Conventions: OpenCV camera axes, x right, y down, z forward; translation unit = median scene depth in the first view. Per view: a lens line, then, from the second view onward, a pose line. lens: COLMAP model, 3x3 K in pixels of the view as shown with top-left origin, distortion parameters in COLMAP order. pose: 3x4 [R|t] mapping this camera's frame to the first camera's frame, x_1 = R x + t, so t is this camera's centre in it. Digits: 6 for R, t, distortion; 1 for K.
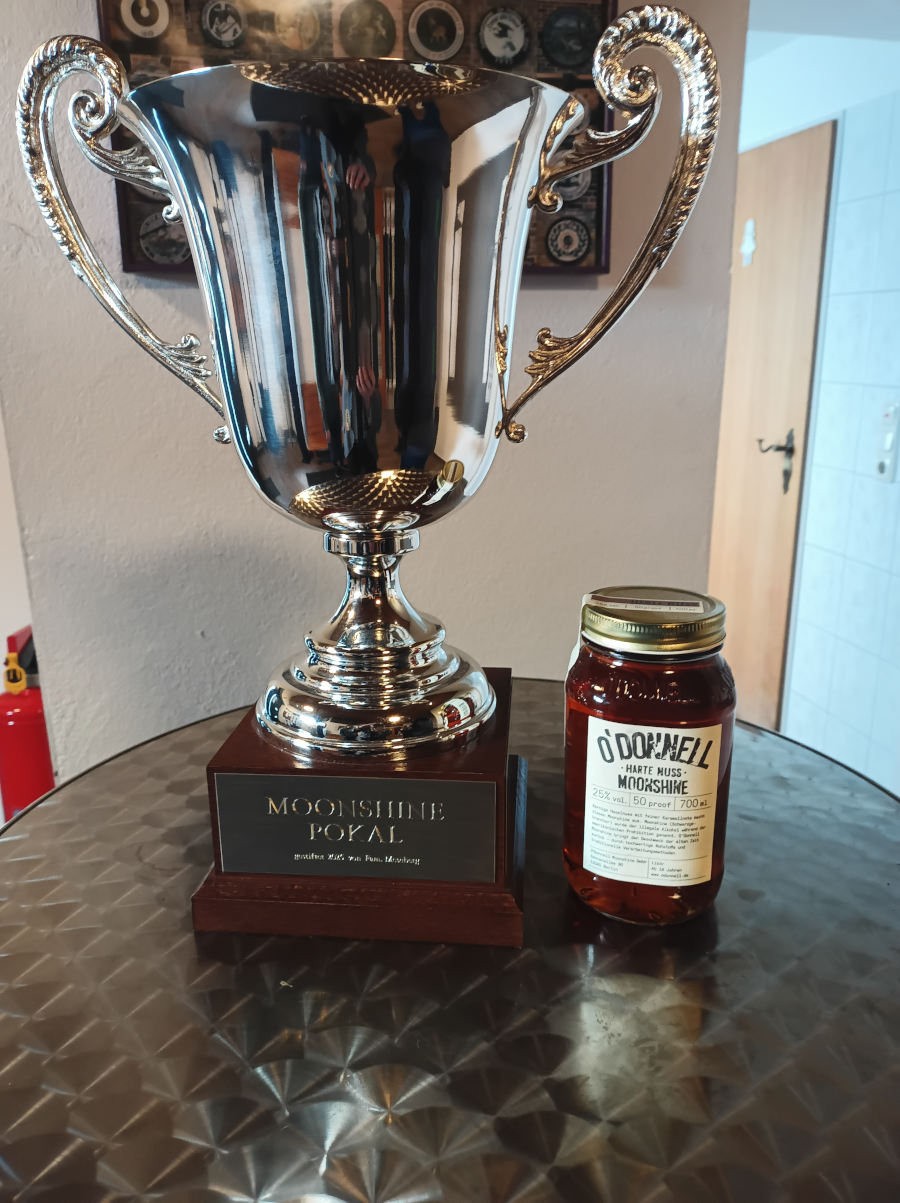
lens RADIAL K [[901.3, 0, 450.0], [0, 901.3, 601.7], [0, 0, 1]] dist [-0.000320, -0.000304]
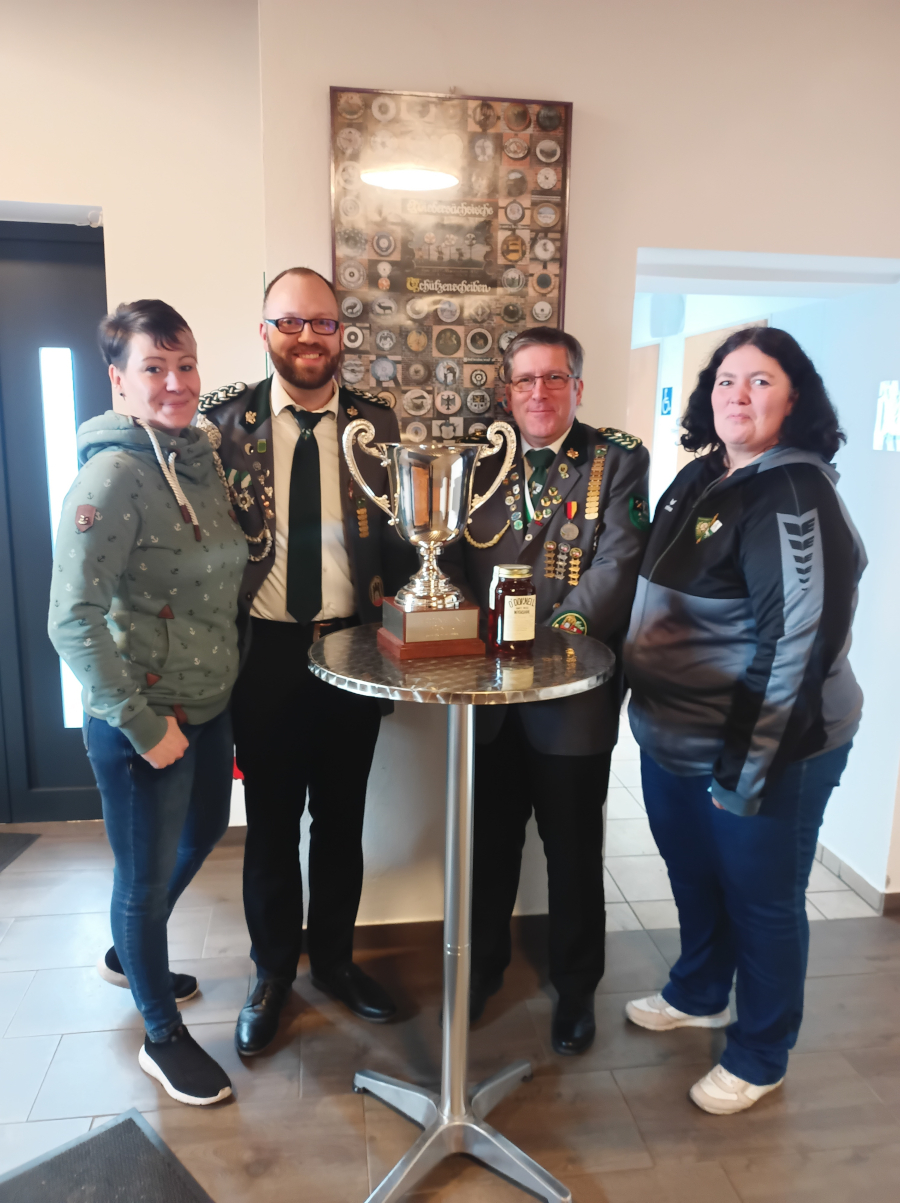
lens RADIAL K [[901.3, 0, 450.0], [0, 901.3, 601.7], [0, 0, 1]] dist [-0.000320, -0.000304]
pose [[0.994223, 0.042019, -0.098767, 0.168049], [-0.050592, 0.995013, -0.085962, 0.209156], [0.094662, 0.090463, 0.991391, -1.210088]]
